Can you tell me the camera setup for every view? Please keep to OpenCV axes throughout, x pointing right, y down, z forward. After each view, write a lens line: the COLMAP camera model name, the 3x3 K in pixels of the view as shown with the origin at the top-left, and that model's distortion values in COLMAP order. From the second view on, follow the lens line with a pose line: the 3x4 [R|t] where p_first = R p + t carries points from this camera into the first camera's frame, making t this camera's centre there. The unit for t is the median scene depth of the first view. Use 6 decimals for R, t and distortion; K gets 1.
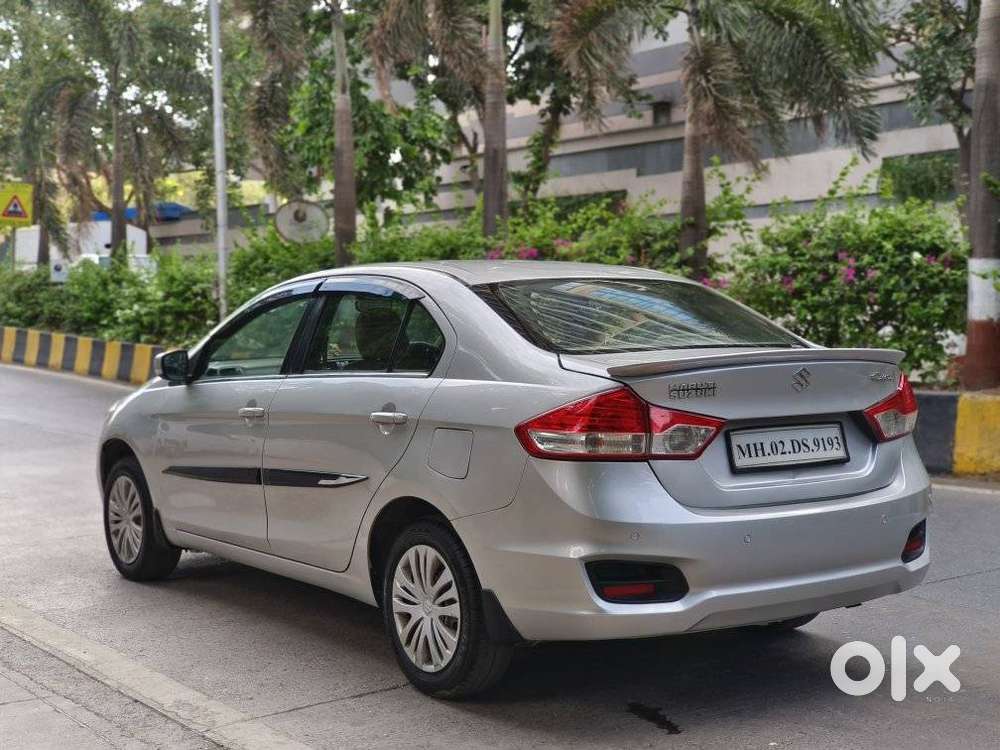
lens RADIAL K [[1474.0, 0, 499.8], [0, 1474.0, 374.7], [0, 0, 1]] dist [0.024491, 0.062918]
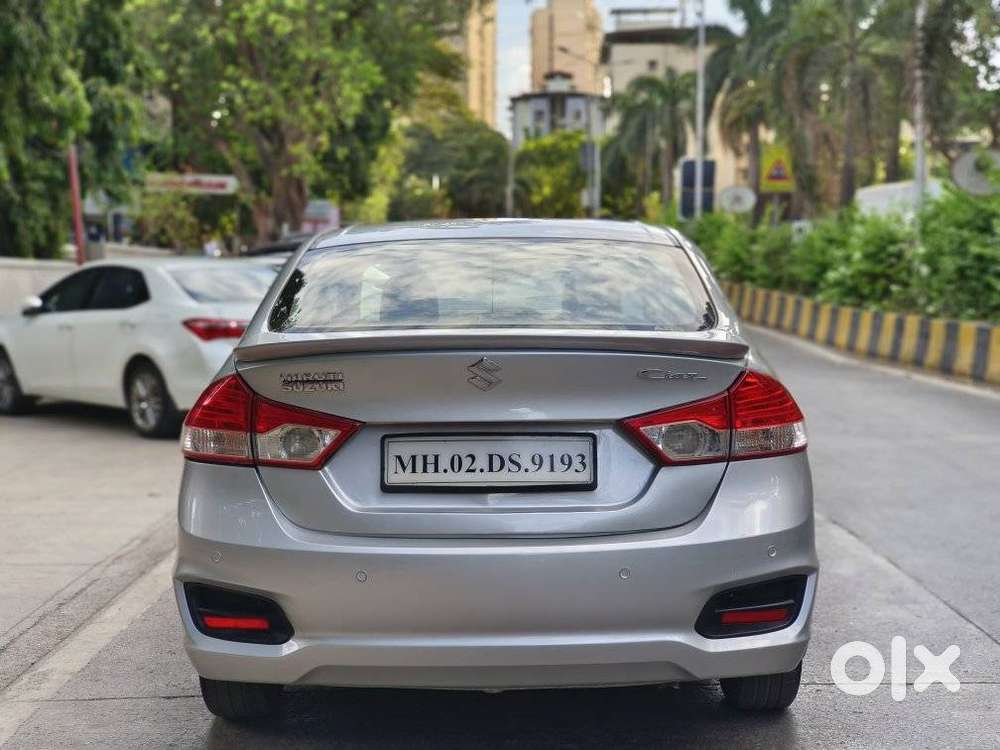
lens RADIAL K [[1474.0, 0, 499.8], [0, 1474.0, 374.7], [0, 0, 1]] dist [0.024491, 0.062918]
pose [[0.821123, 0.040340, -0.569324, 0.620373], [-0.025143, 0.999087, 0.034527, -0.022112], [0.570197, -0.014036, 0.821388, 0.379545]]
